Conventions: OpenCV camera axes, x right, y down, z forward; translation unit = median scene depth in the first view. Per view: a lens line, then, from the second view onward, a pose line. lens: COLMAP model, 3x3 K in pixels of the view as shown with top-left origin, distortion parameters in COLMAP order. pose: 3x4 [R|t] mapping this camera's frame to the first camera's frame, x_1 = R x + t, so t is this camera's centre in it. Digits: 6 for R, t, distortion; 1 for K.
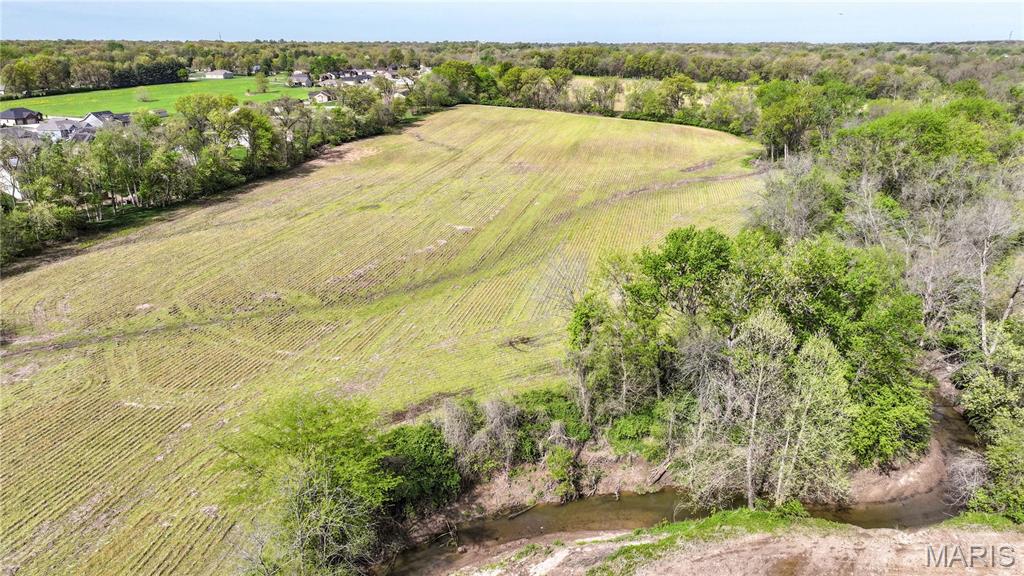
lens RADIAL K [[713.4, 0, 513.7], [0, 713.4, 288.6], [0, 0, 1]] dist [-0.001758, 0.011178]
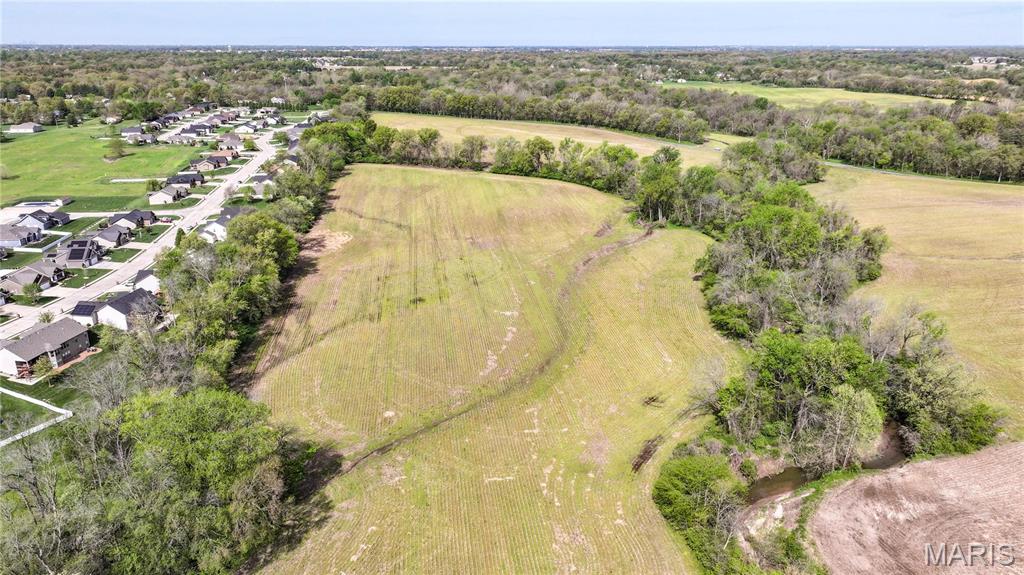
lens RADIAL K [[713.4, 0, 511.8], [0, 713.4, 287.5], [0, 0, 1]] dist [-0.001758, 0.011178]
pose [[0.944715, -0.107326, 0.309830, -0.524285], [0.107420, 0.994072, 0.016811, -0.168804], [-0.309798, 0.017400, 0.950643, -0.339392]]
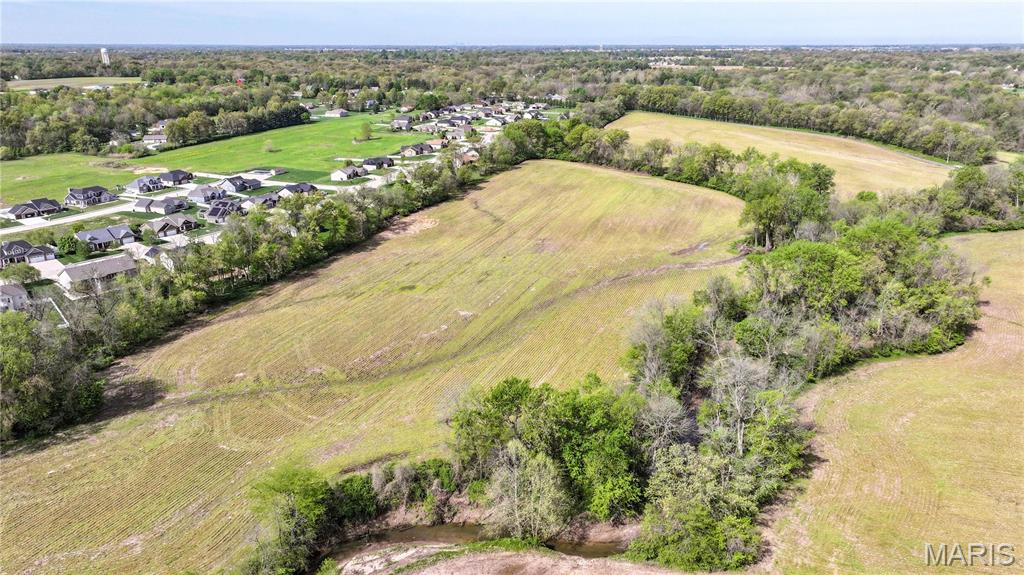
lens RADIAL K [[713.4, 0, 513.4], [0, 713.4, 287.0], [0, 0, 1]] dist [-0.001758, 0.011178]
pose [[0.986780, 0.047534, -0.154940, 0.246597], [-0.047770, 0.998856, 0.002205, -0.153193], [0.154867, 0.005226, 0.987921, -0.370176]]
